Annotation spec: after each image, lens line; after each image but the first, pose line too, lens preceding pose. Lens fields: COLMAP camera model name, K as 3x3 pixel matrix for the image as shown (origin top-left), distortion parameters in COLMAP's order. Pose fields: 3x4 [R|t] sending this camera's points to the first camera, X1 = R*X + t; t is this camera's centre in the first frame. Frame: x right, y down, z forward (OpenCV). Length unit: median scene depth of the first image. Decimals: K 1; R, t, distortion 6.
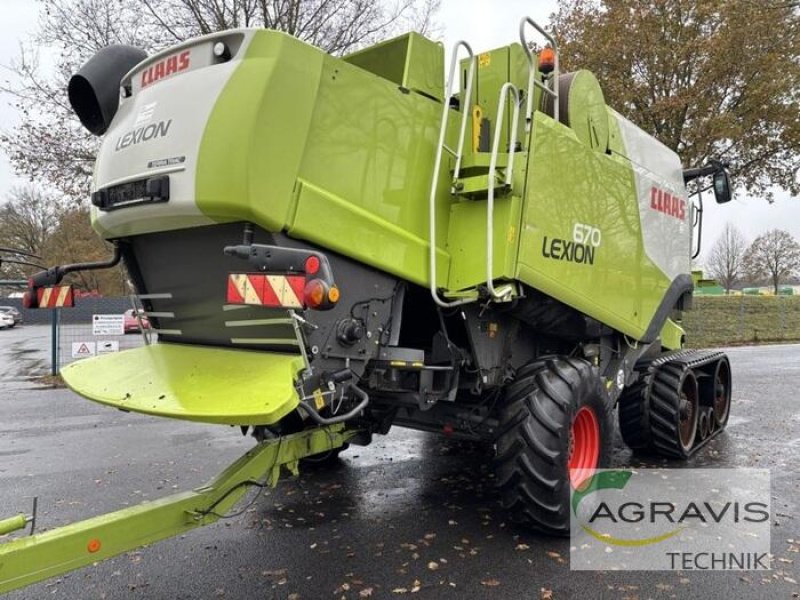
lens RADIAL K [[605.1, 0, 404.9], [0, 605.1, 301.7], [0, 0, 1]] dist [0.024478, -0.000265]
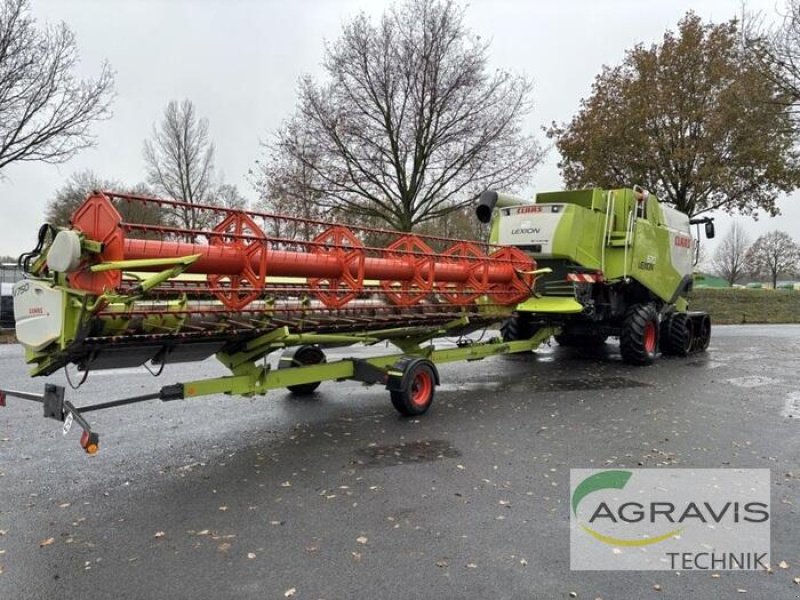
lens RADIAL K [[605.1, 0, 393.6], [0, 605.1, 297.1], [0, 0, 1]] dist [0.024478, -0.000265]
pose [[0.999341, 0.027245, -0.023976, -0.226164], [-0.026869, 0.999513, 0.015845, 0.012710], [0.024396, -0.015190, 0.999587, -0.502713]]
